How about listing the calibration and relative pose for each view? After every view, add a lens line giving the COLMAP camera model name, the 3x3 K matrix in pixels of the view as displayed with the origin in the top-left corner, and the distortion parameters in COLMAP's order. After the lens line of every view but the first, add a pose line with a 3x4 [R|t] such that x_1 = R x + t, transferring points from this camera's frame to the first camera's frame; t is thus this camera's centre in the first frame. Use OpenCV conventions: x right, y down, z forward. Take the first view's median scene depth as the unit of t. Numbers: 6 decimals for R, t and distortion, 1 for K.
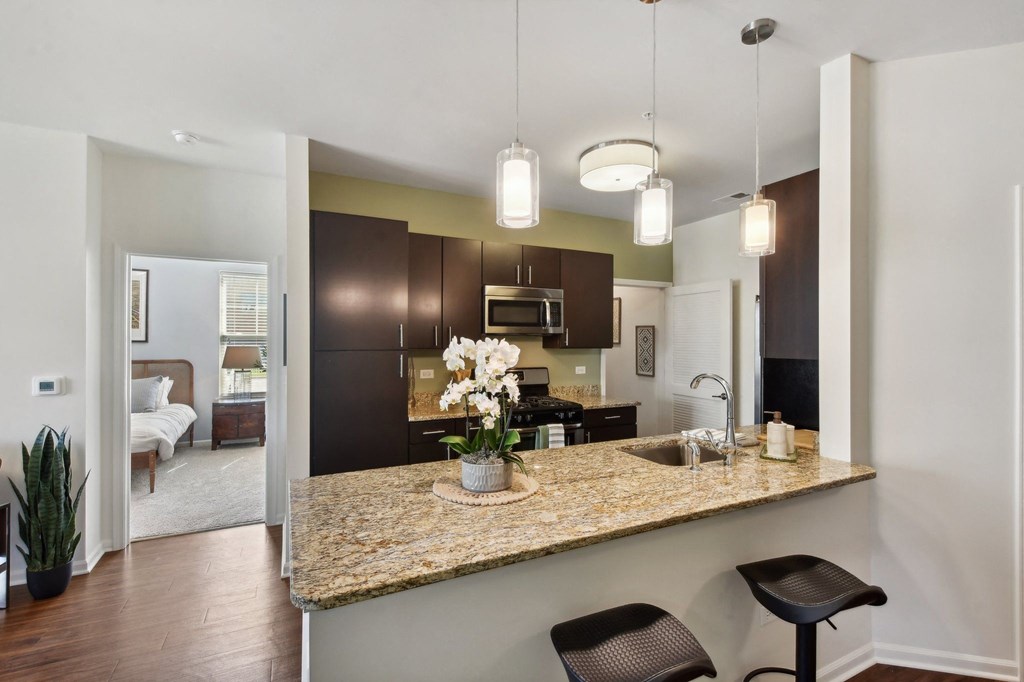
lens RADIAL K [[455.7, 0, 514.3], [0, 455.7, 343.7], [0, 0, 1]] dist [0.000535, -0.000483]
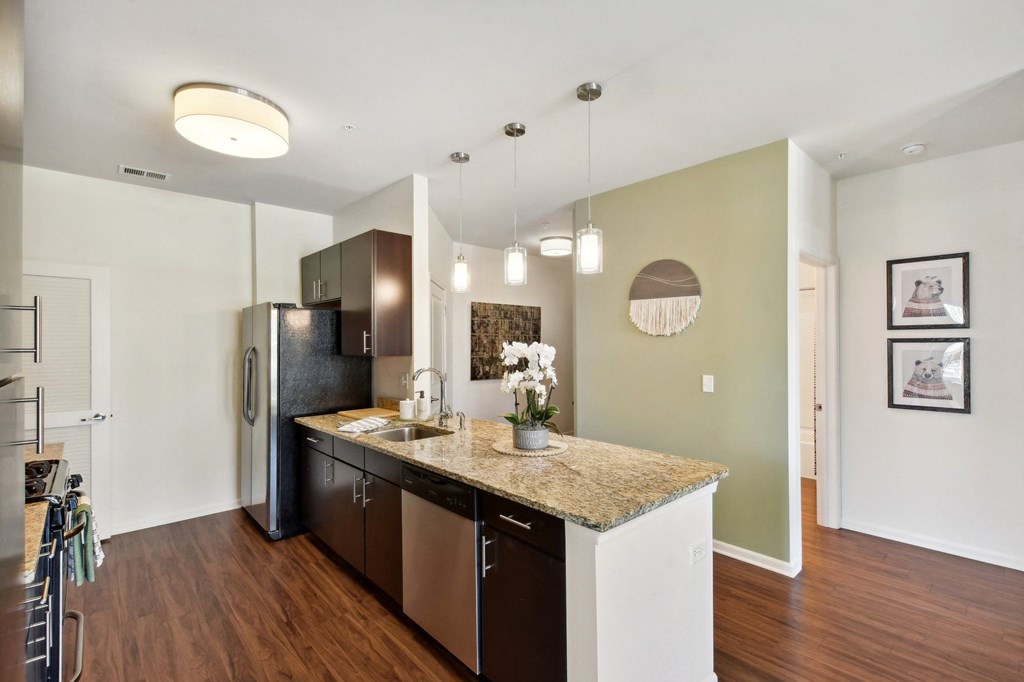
lens RADIAL K [[455.7, 0, 515.5], [0, 455.7, 340.3], [0, 0, 1]] dist [0.000535, -0.000483]
pose [[-0.266406, 0.007521, 0.963832, -1.397318], [0.009829, 0.999939, -0.005086, -0.011717], [-0.963811, 0.008119, -0.266463, 1.564479]]
